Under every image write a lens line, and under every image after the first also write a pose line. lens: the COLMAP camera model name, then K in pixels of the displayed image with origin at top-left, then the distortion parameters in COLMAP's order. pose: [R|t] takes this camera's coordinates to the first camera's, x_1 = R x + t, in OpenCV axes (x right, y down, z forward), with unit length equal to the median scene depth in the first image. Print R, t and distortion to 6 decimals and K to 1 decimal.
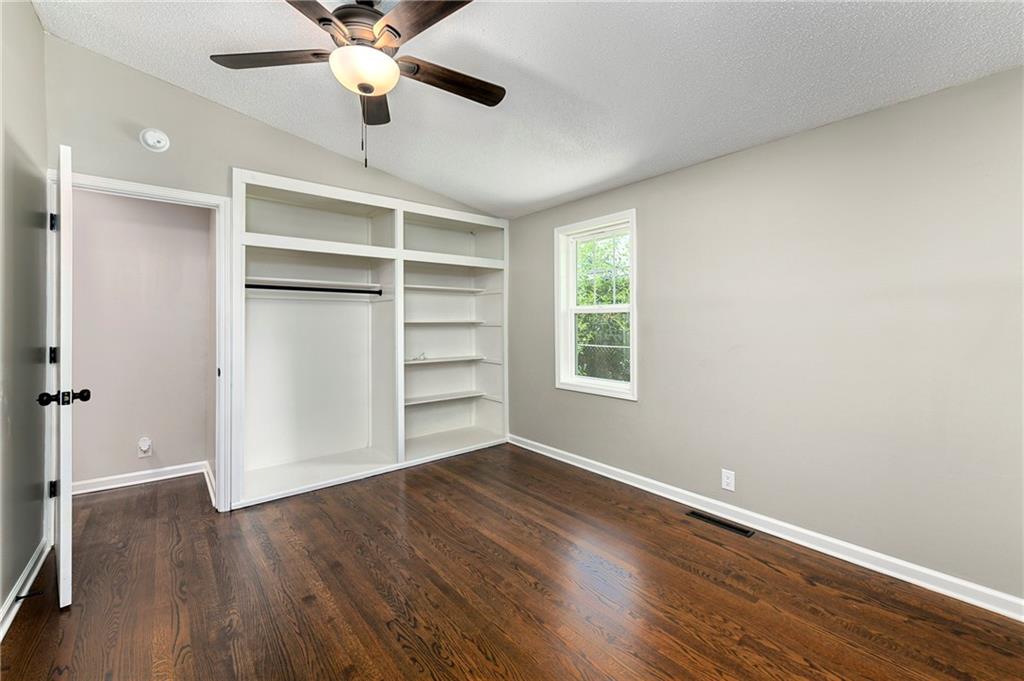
lens RADIAL K [[417.9, 0, 514.1], [0, 417.9, 331.1], [0, 0, 1]] dist [-0.000911, 0.000139]
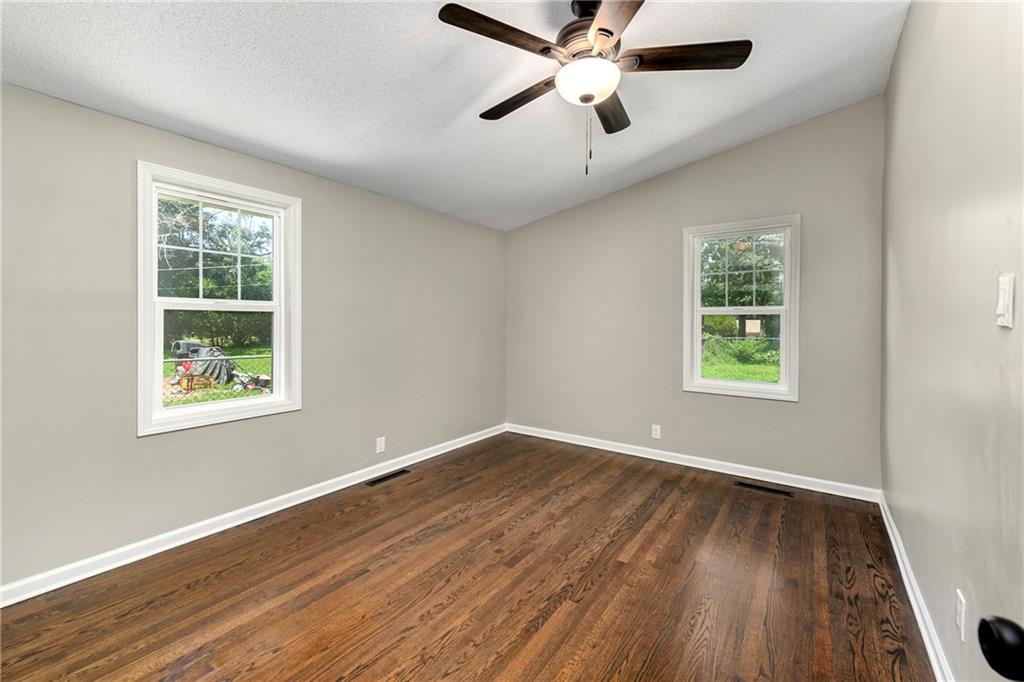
lens RADIAL K [[417.9, 0, 514.0], [0, 417.9, 331.4], [0, 0, 1]] dist [-0.000911, 0.000139]
pose [[-0.250683, -0.018572, 0.967891, -1.035974], [0.020253, 0.999497, 0.024424, -0.022438], [-0.967857, 0.025725, -0.250181, 1.129838]]
